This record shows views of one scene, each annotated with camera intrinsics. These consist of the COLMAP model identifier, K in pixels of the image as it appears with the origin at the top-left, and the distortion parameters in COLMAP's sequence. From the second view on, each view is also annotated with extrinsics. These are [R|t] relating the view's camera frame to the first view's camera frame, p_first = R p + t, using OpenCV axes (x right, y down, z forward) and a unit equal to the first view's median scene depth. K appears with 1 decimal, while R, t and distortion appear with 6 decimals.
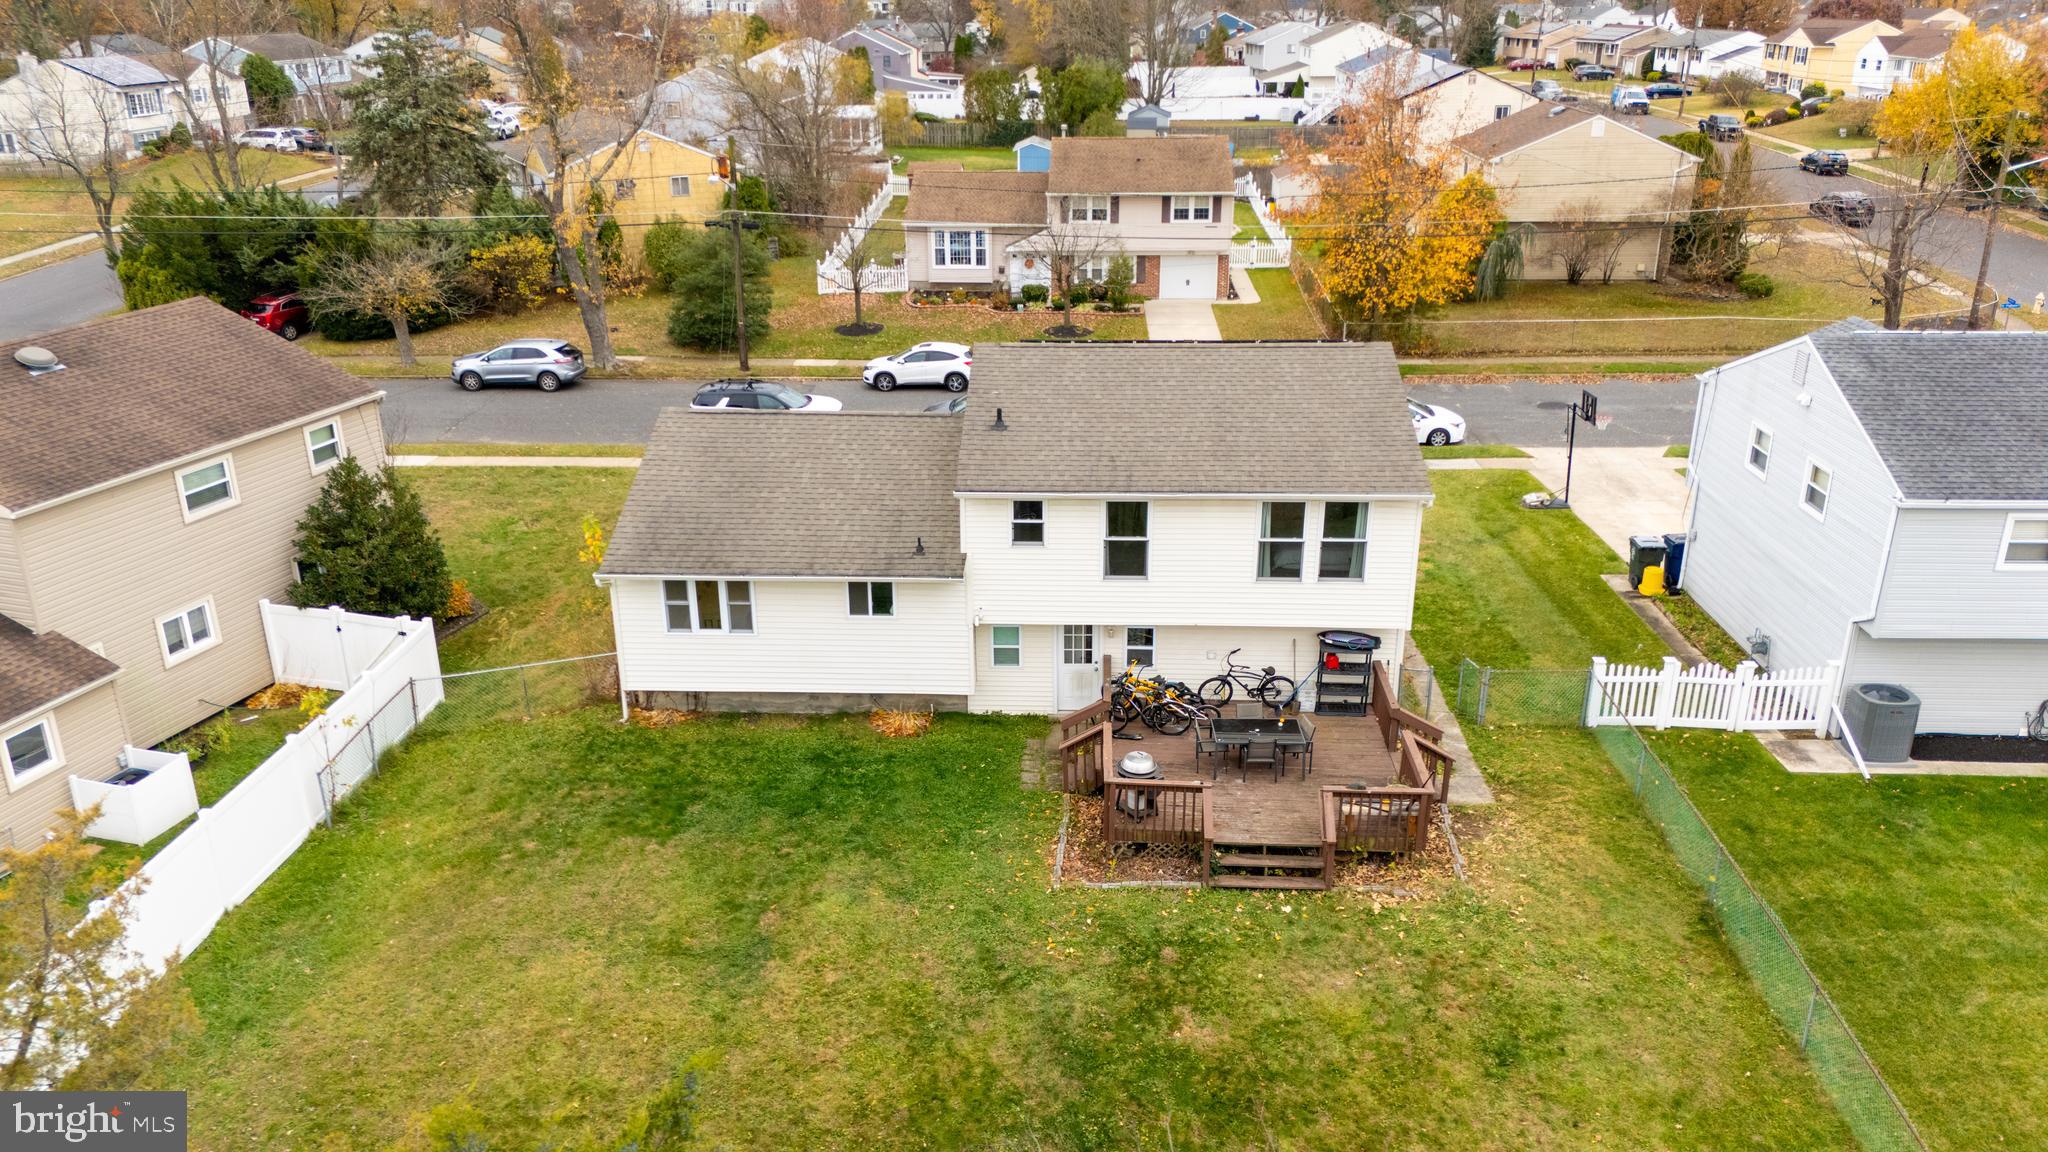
lens RADIAL K [[1499.6, 0, 1022.2], [0, 1499.6, 544.7], [0, 0, 1]] dist [0.098441, -0.118382]
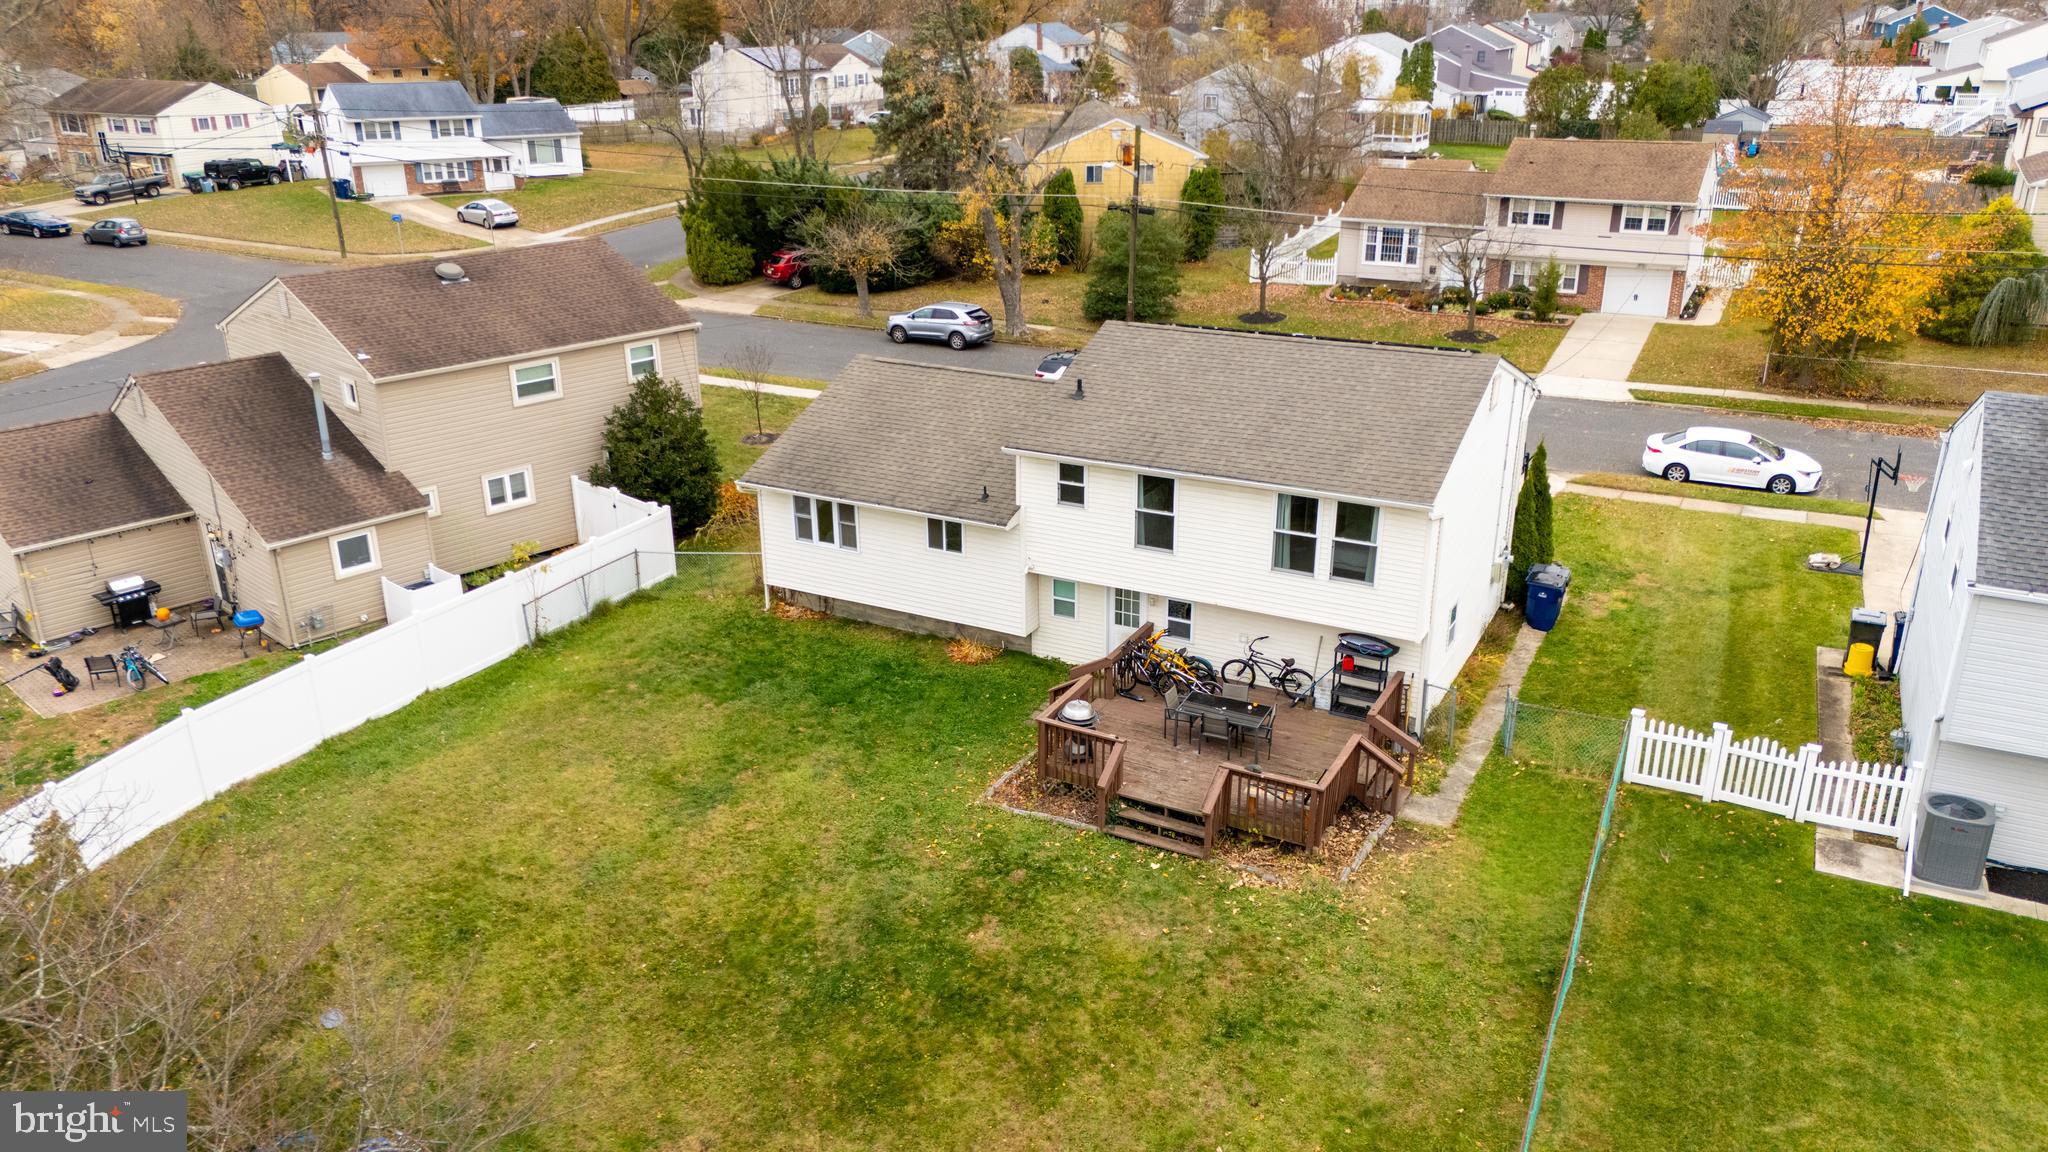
lens RADIAL K [[1499.6, 0, 1022.2], [0, 1499.6, 544.7], [0, 0, 1]] dist [0.098441, -0.118382]
pose [[0.907358, 0.144734, -0.394656, 0.390316], [-0.143099, 0.989133, 0.033749, -0.003247], [0.395252, 0.025852, 0.918209, -0.009487]]
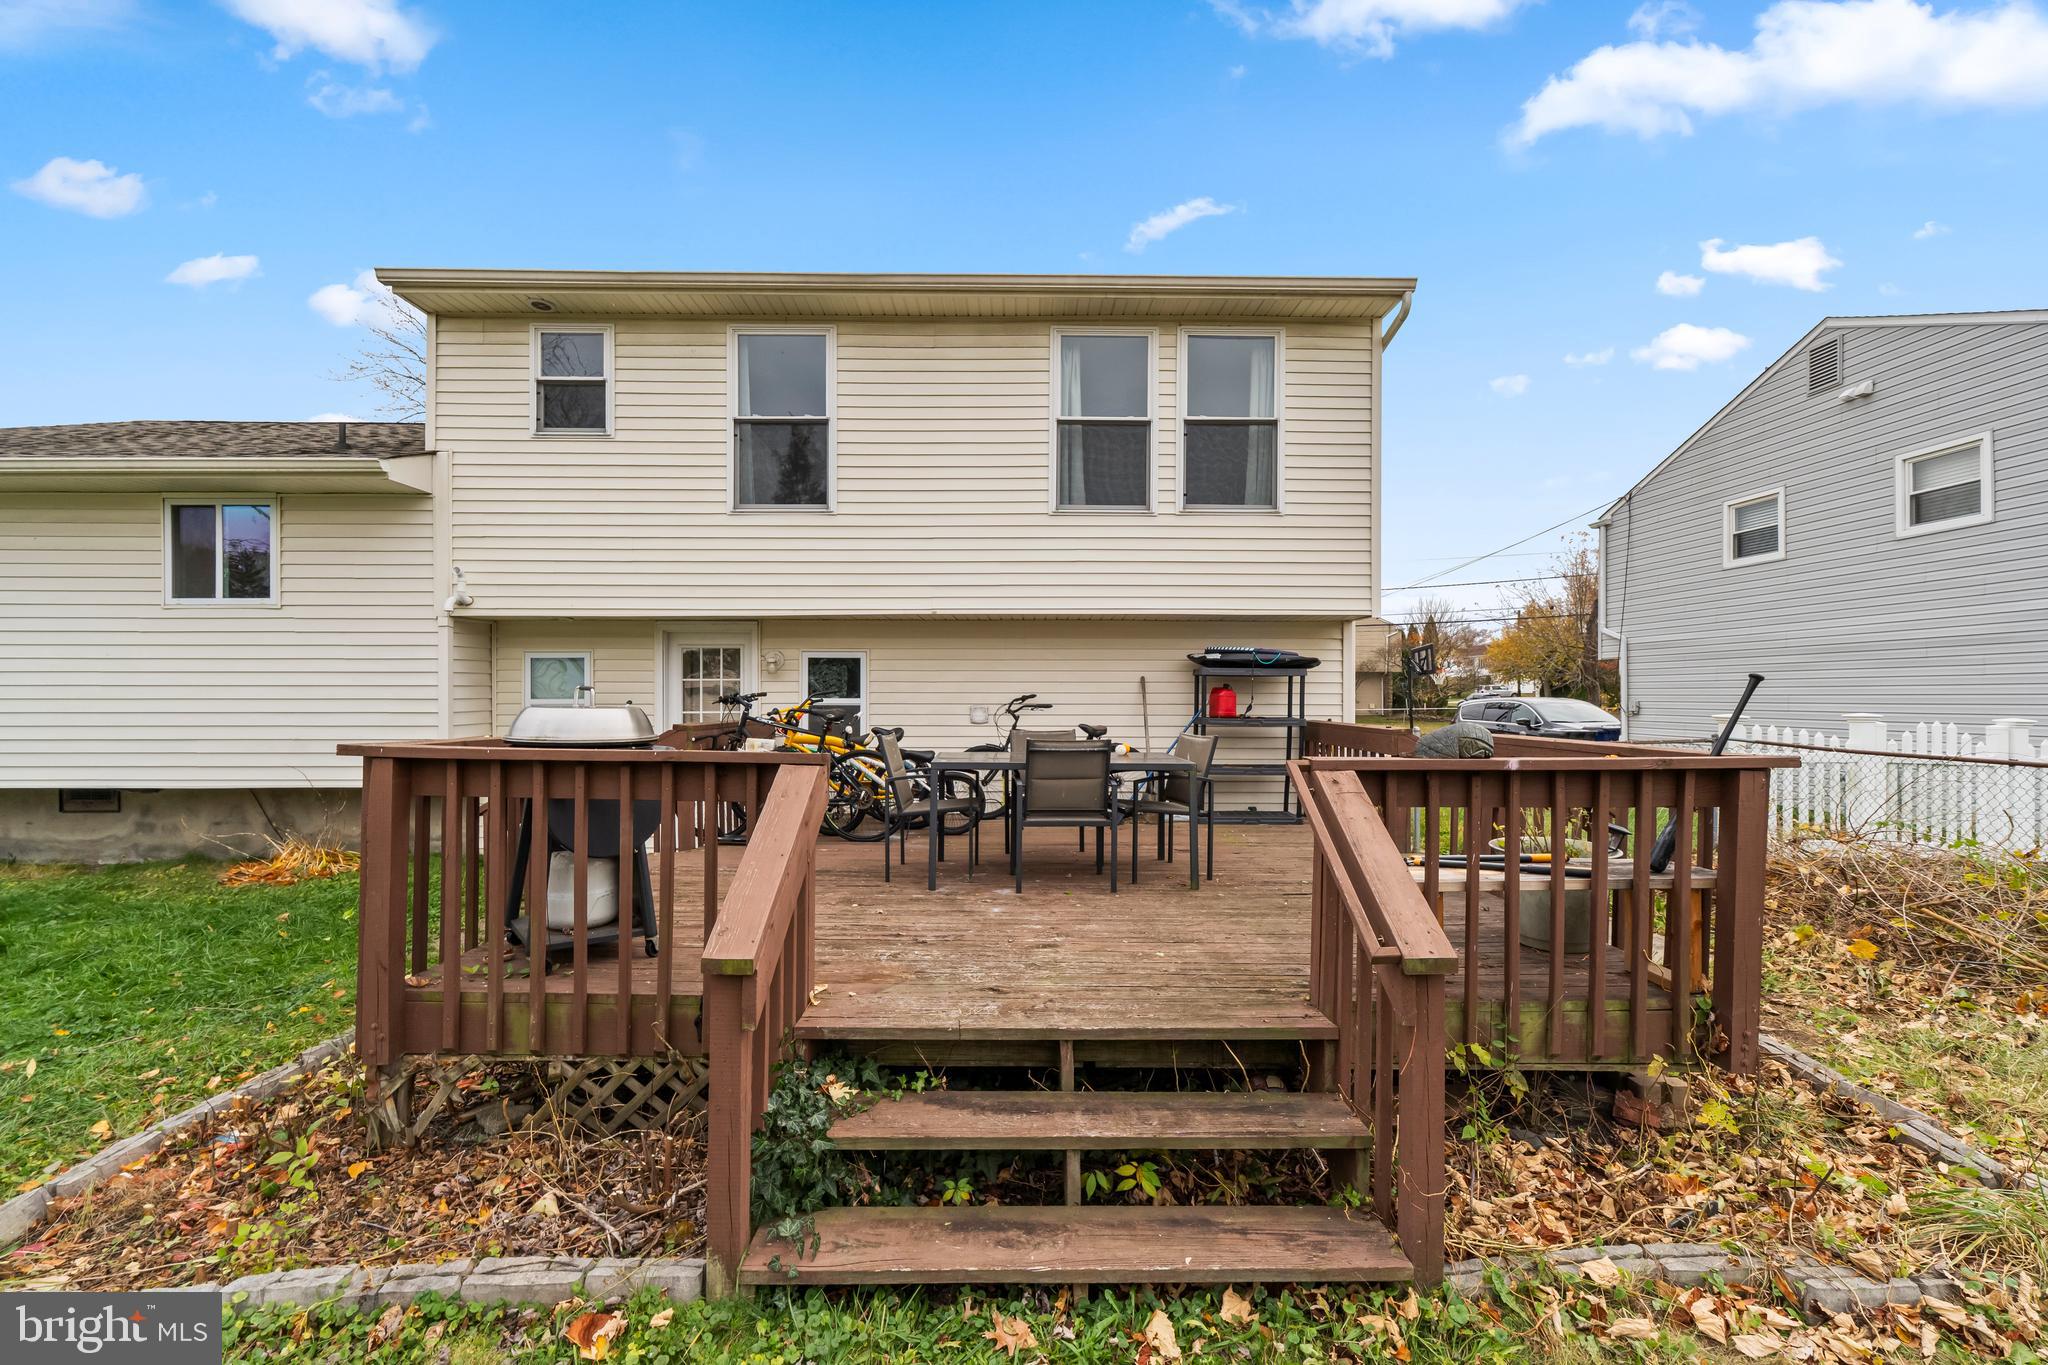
lens RADIAL K [[854.2, 0, 1027.9], [0, 854.2, 695.7], [0, 0, 1]] dist [0.004339, 0.000040]
pose [[0.998095, 0.004763, 0.061517, 0.125960], [0.016749, 0.938662, -0.344431, 0.165923], [-0.059384, 0.344805, 0.936794, 0.742493]]
